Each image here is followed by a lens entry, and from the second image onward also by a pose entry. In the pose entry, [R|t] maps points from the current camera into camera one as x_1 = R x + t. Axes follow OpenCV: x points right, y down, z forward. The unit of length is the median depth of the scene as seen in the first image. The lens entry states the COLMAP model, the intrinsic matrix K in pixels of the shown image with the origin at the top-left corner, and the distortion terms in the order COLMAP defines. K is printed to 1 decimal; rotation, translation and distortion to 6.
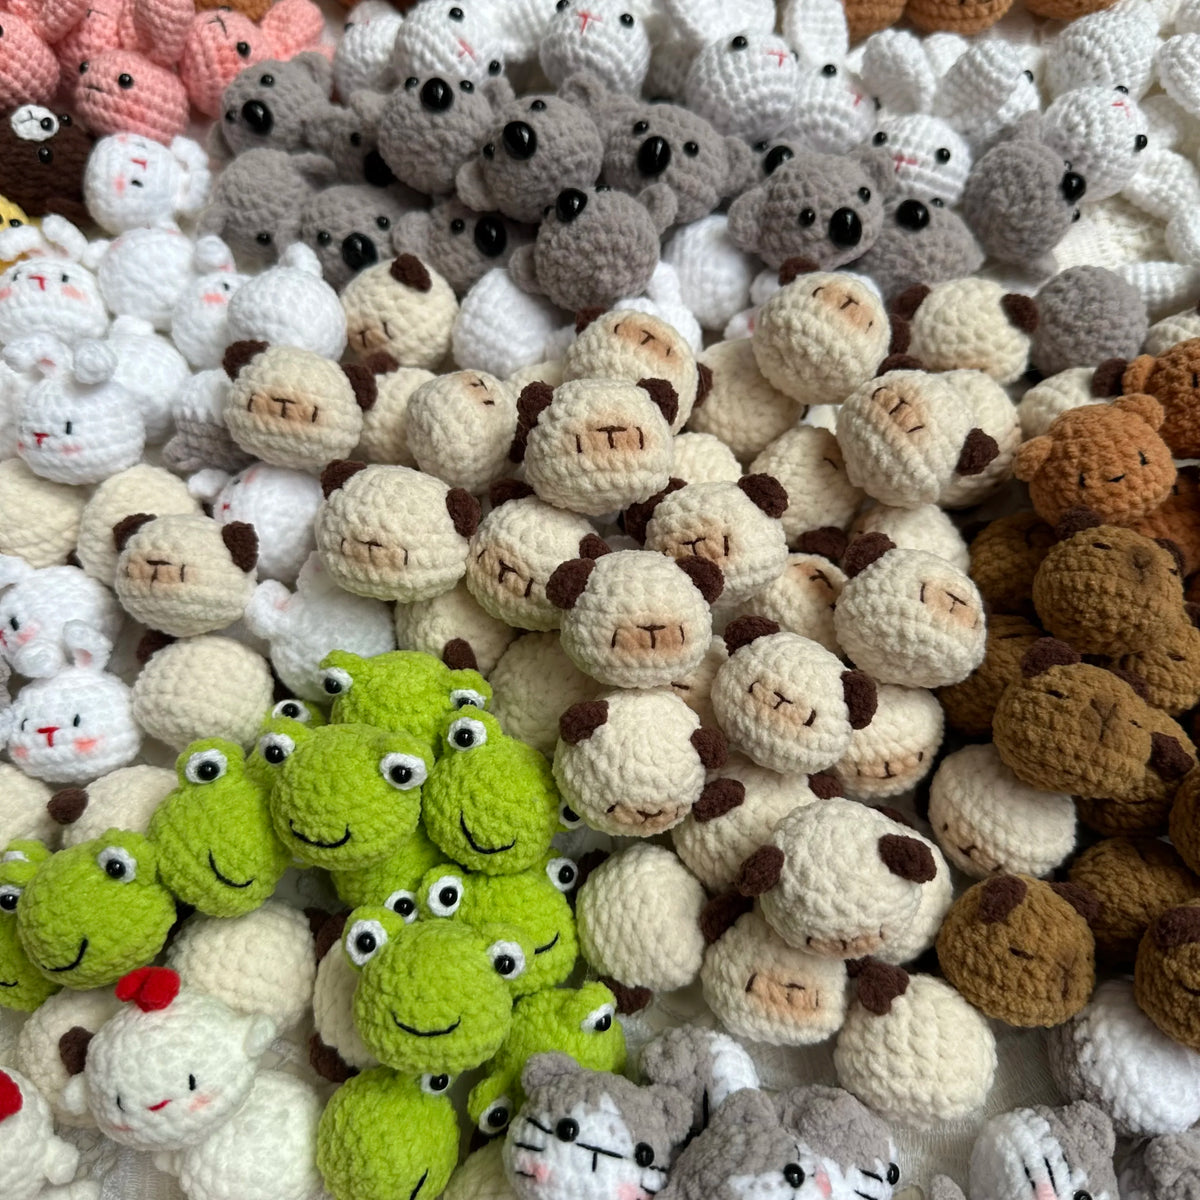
lens RADIAL K [[1277.3, 0, 605.6], [0, 1277.3, 609.9], [0, 0, 1]] dist [0.114998, -0.375235]
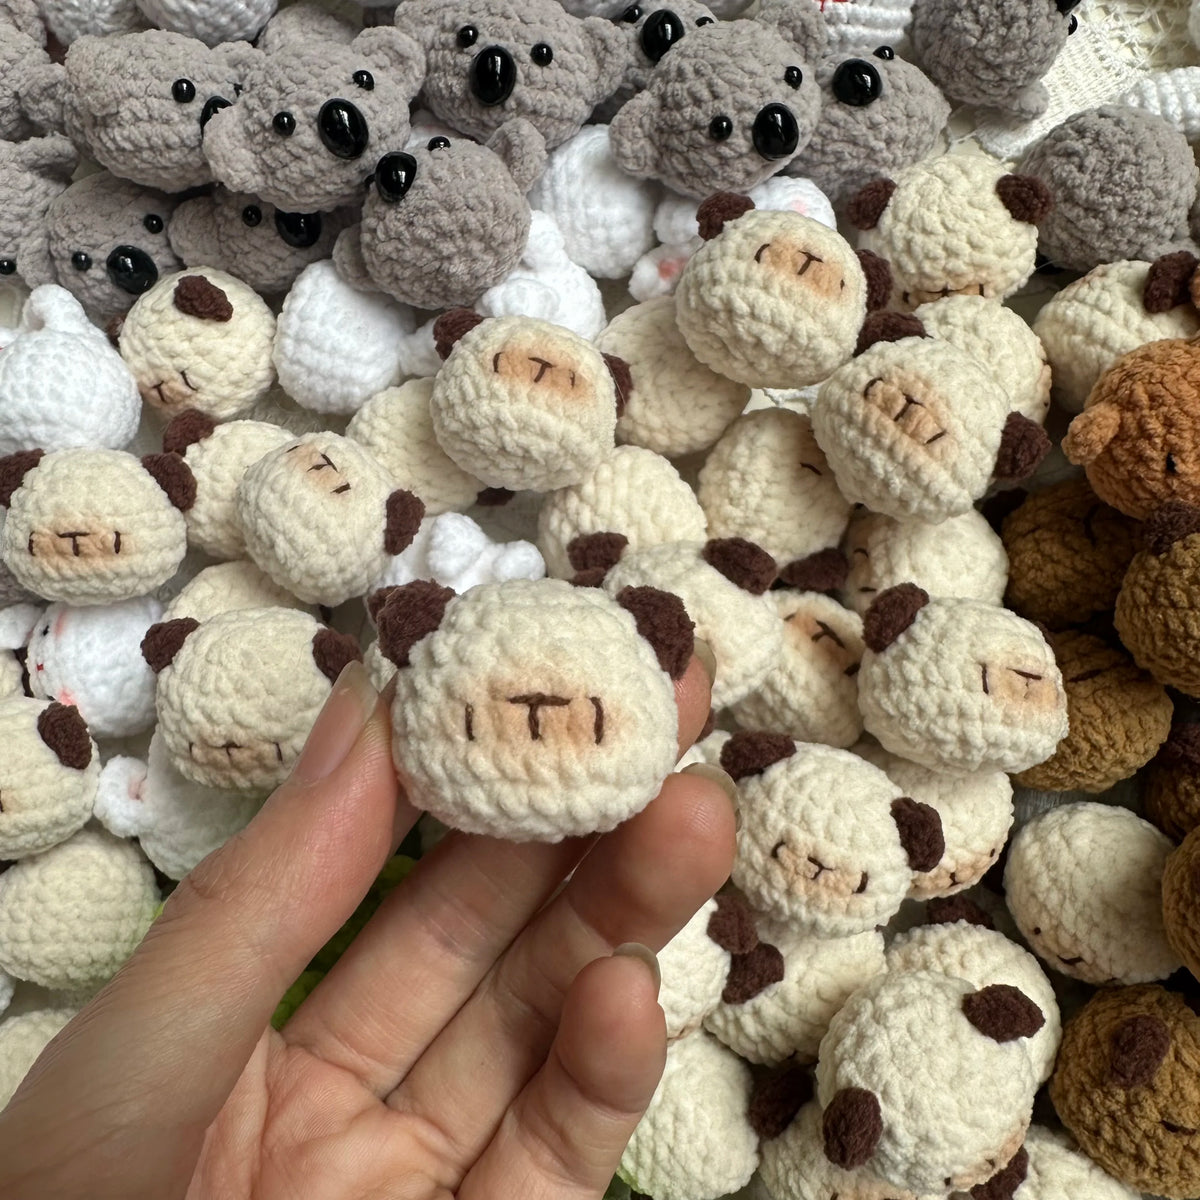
lens RADIAL K [[1286.4, 0, 517.8], [0, 1286.4, 638.9], [0, 0, 1]] dist [-0.048824, 0.076409]
pose [[0.981063, -0.192364, -0.022596, 0.007258], [0.193147, 0.962944, 0.188235, -0.194600], [-0.014451, -0.189035, 0.981864, 0.258962]]
